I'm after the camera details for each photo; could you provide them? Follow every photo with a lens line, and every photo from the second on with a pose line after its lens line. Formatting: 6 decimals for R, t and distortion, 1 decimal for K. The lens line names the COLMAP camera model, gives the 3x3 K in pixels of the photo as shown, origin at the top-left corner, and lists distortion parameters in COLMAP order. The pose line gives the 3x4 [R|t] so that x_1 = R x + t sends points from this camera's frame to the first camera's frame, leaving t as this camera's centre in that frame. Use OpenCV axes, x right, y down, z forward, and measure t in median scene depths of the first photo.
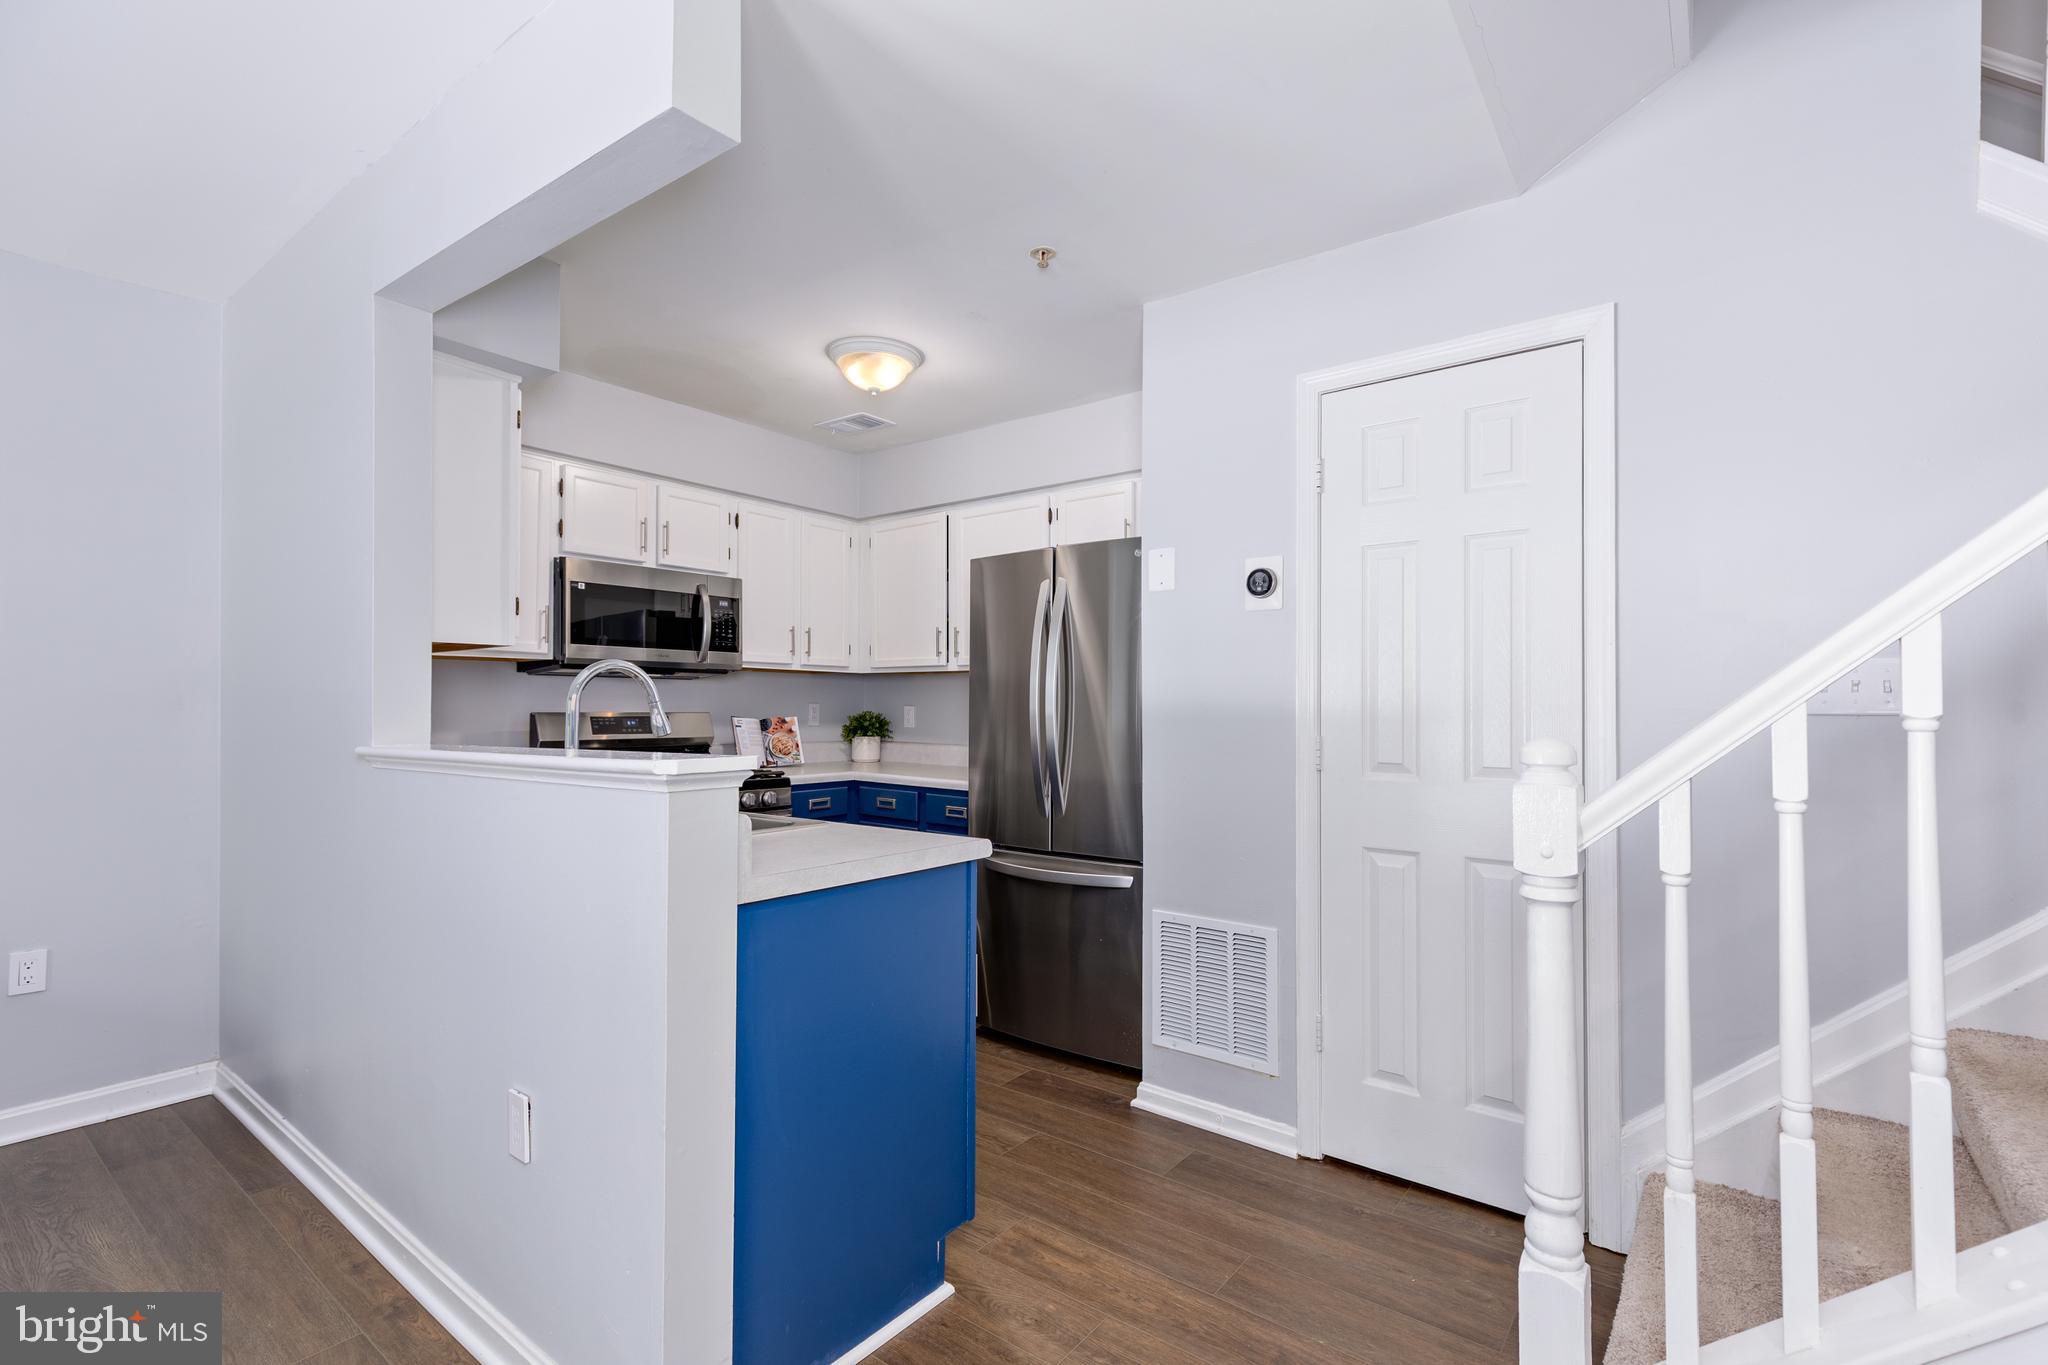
lens RADIAL K [[918.7, 0, 1030.1], [0, 918.7, 693.9], [0, 0, 1]] dist [0.009306, -0.000441]
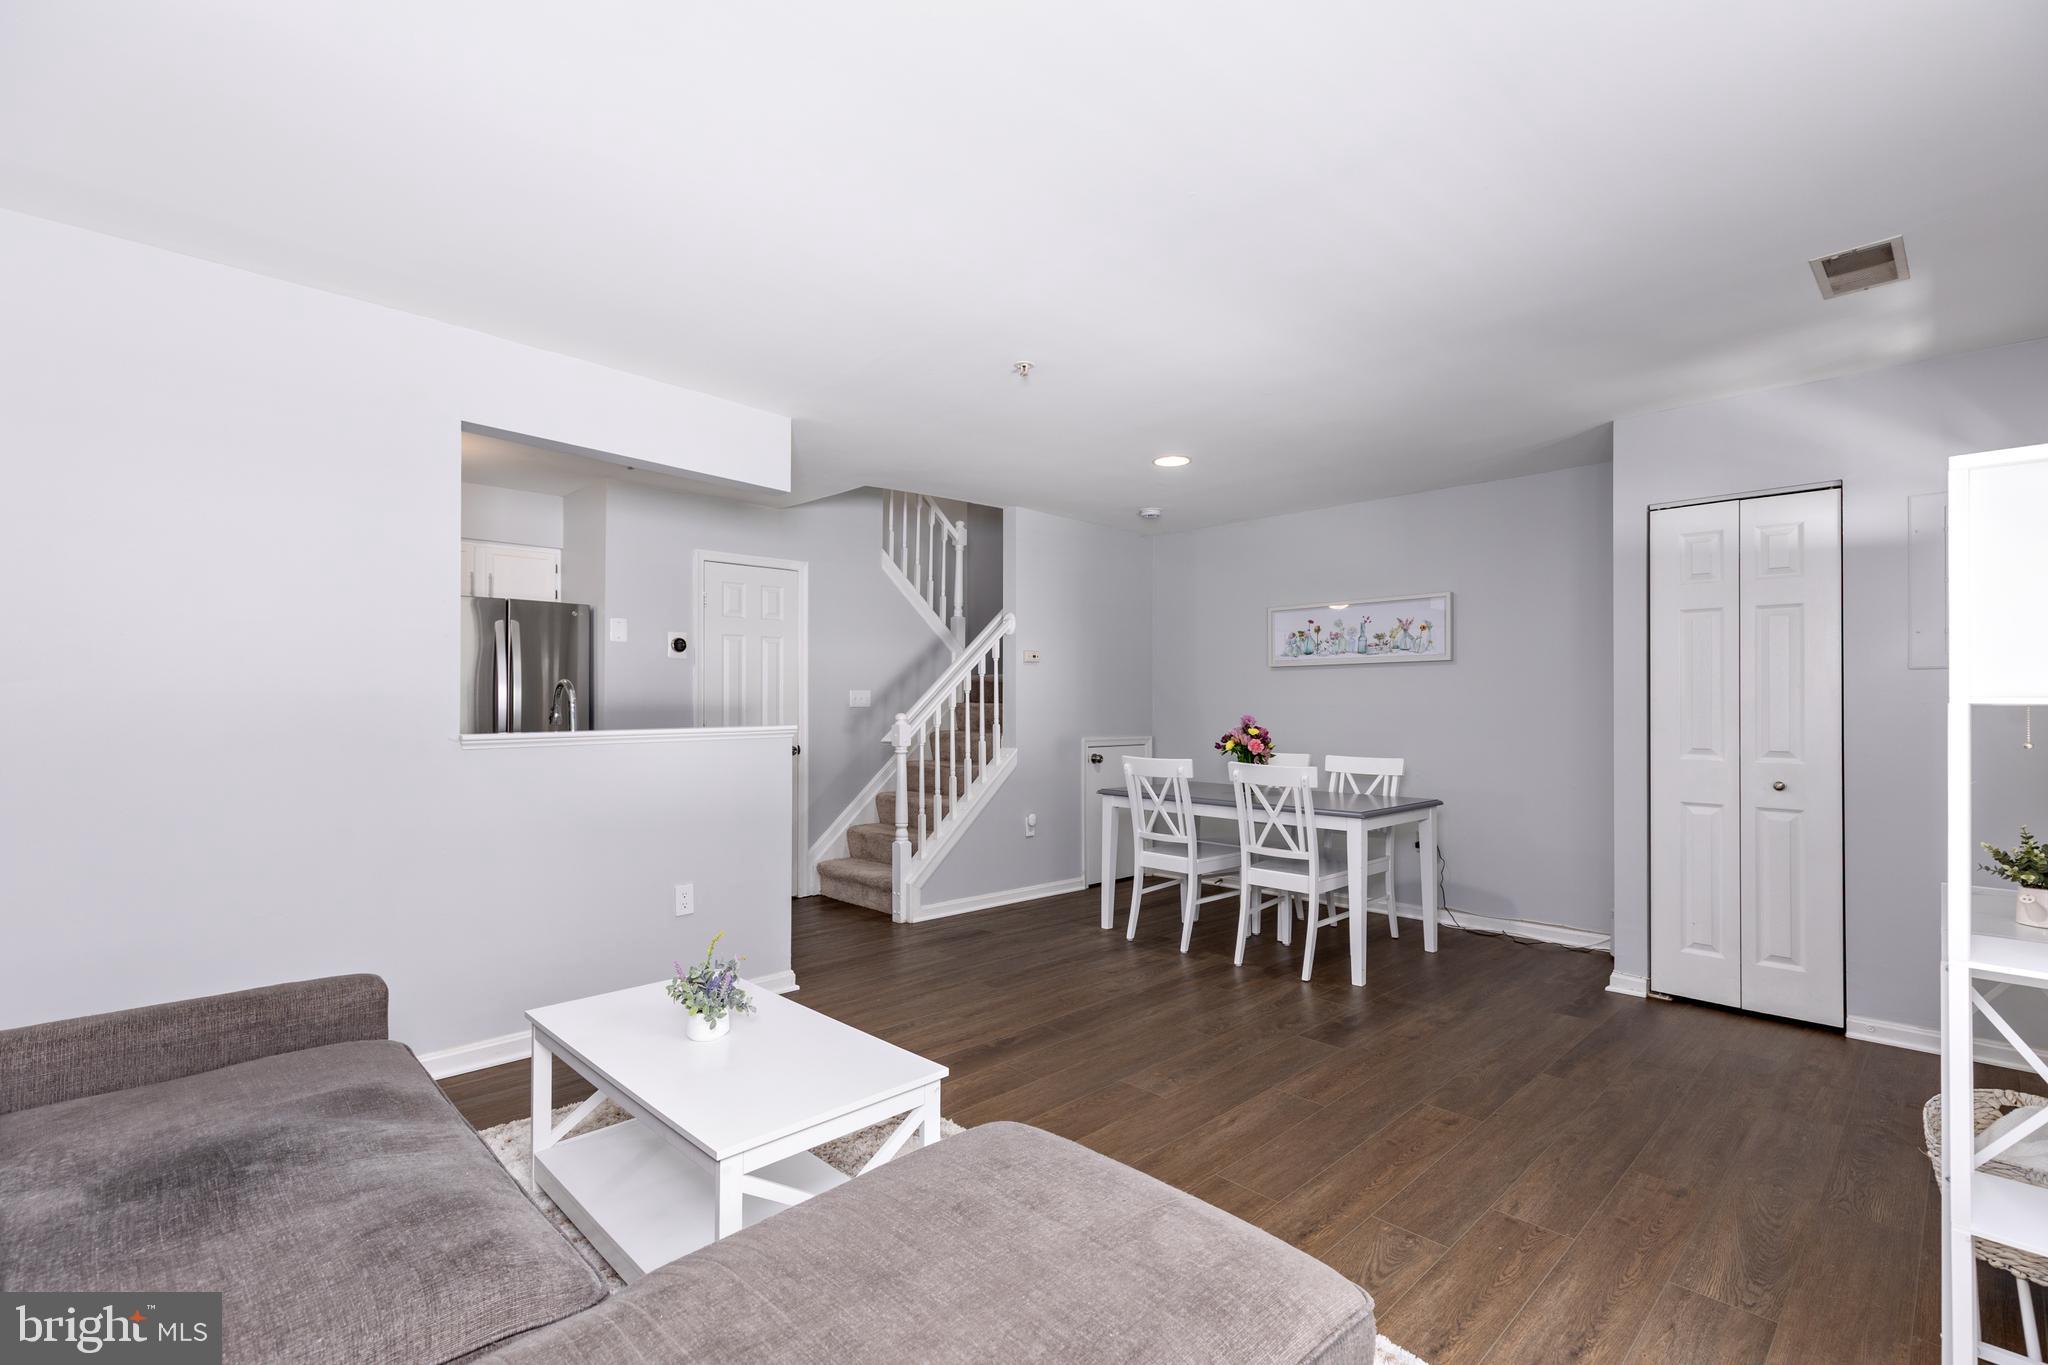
lens RADIAL K [[918.7, 0, 1039.9], [0, 918.7, 691.7], [0, 0, 1]] dist [0.009306, -0.000441]
pose [[0.136058, 0.011702, 0.990632, -1.662706], [-0.009322, 0.999901, -0.010531, -0.003589], [-0.990657, -0.007802, 0.136153, -0.072086]]
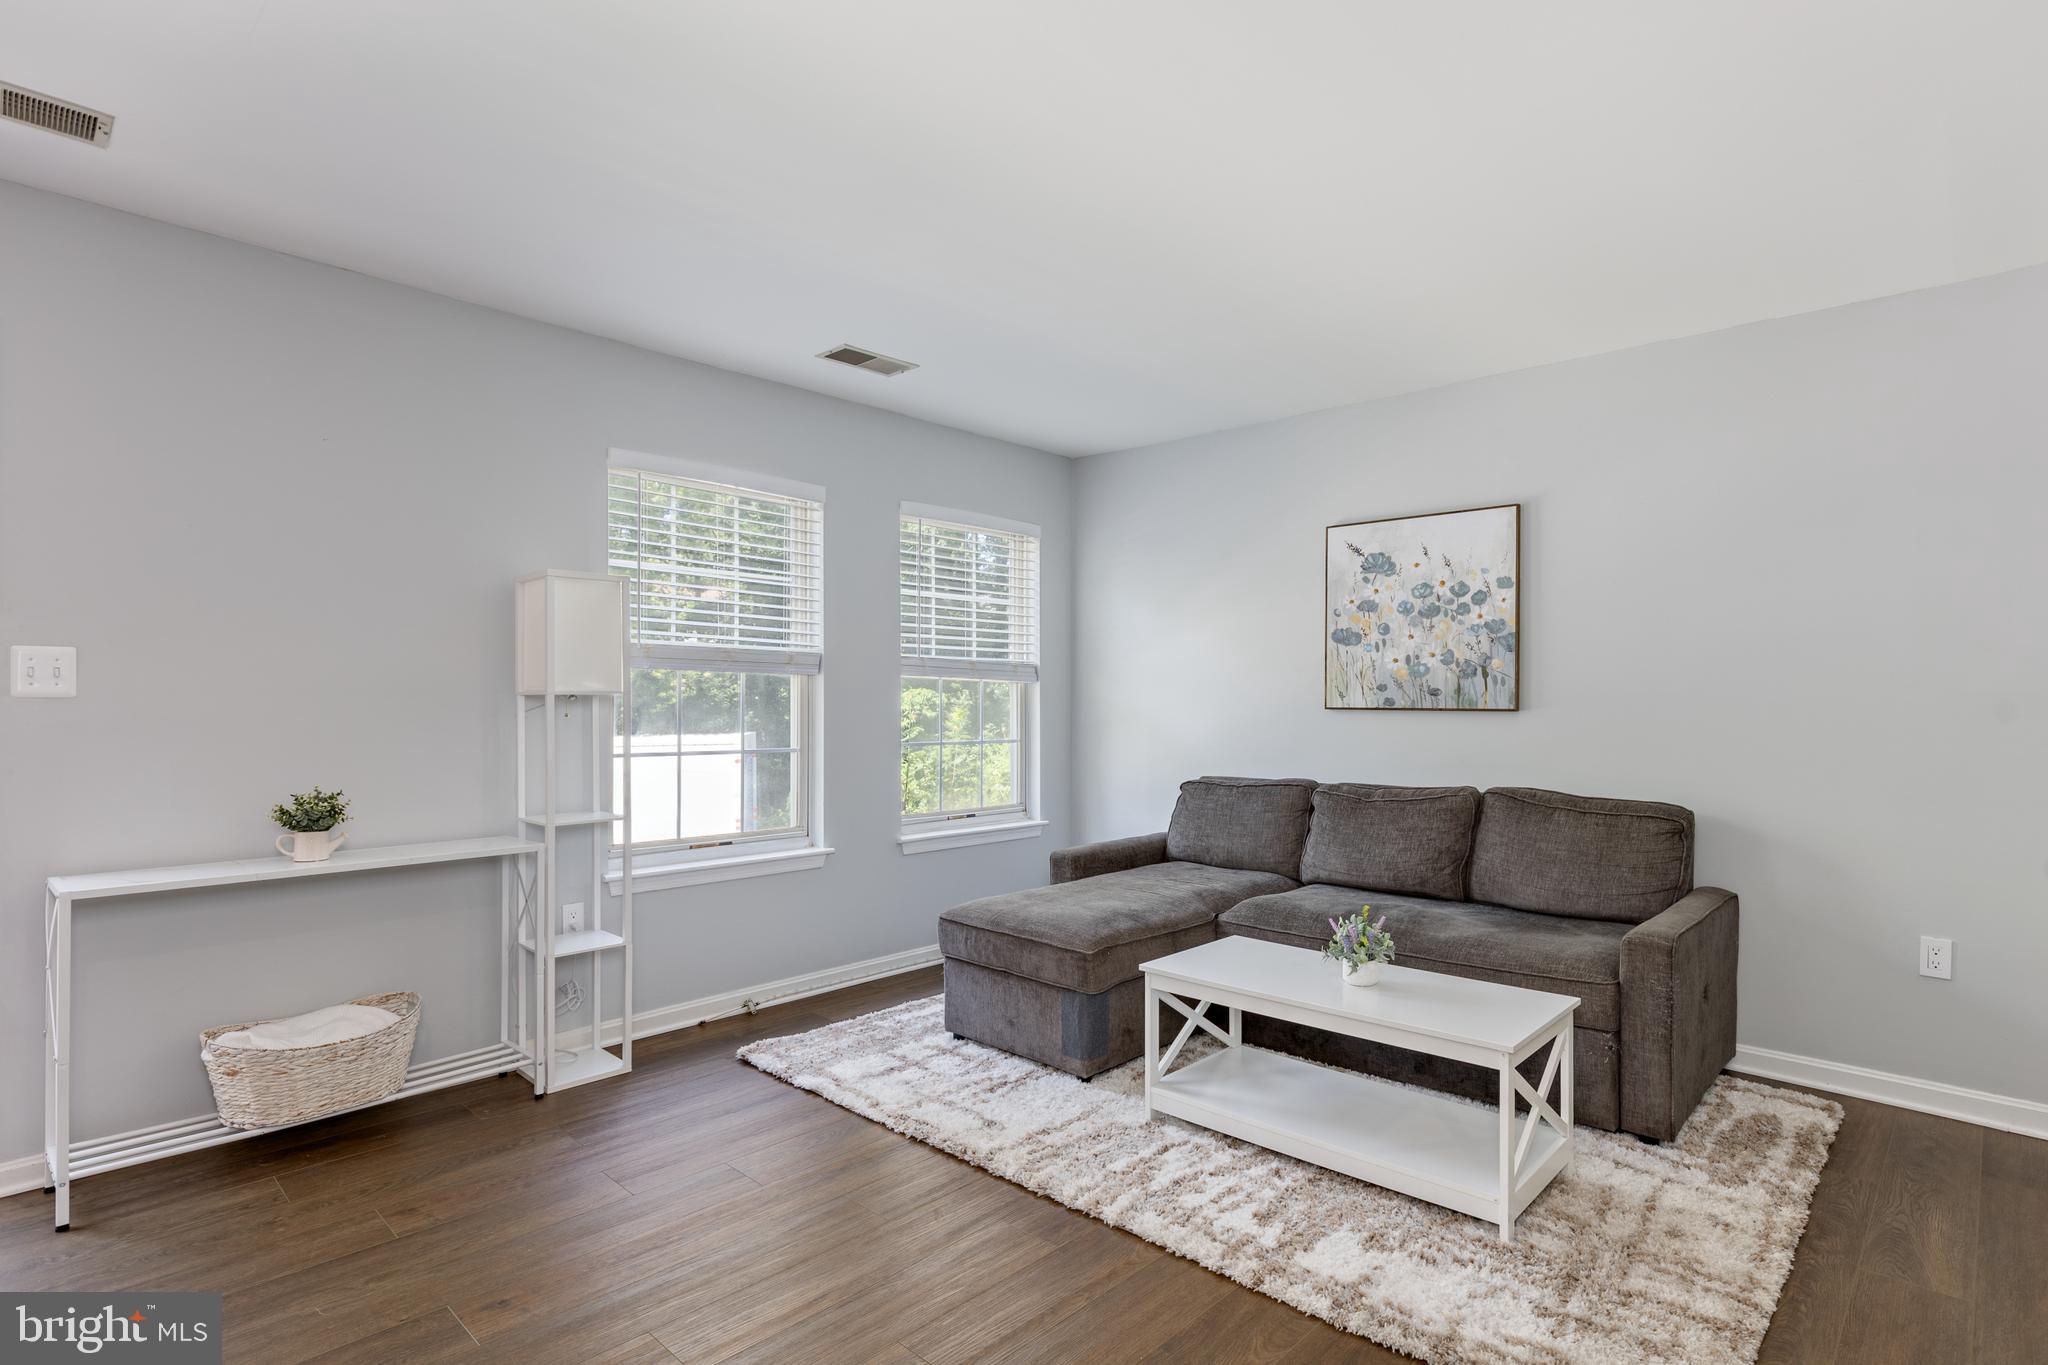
lens RADIAL K [[1022.7, 0, 1041.4], [0, 1022.7, 687.7], [0, 0, 1]] dist [-0.006187, 0.000344]
pose [[-0.103911, -0.016175, -0.994455, 0.186218], [0.002023, 0.999862, -0.016474, 0.008293], [0.994585, -0.003724, -0.103864, 0.105355]]
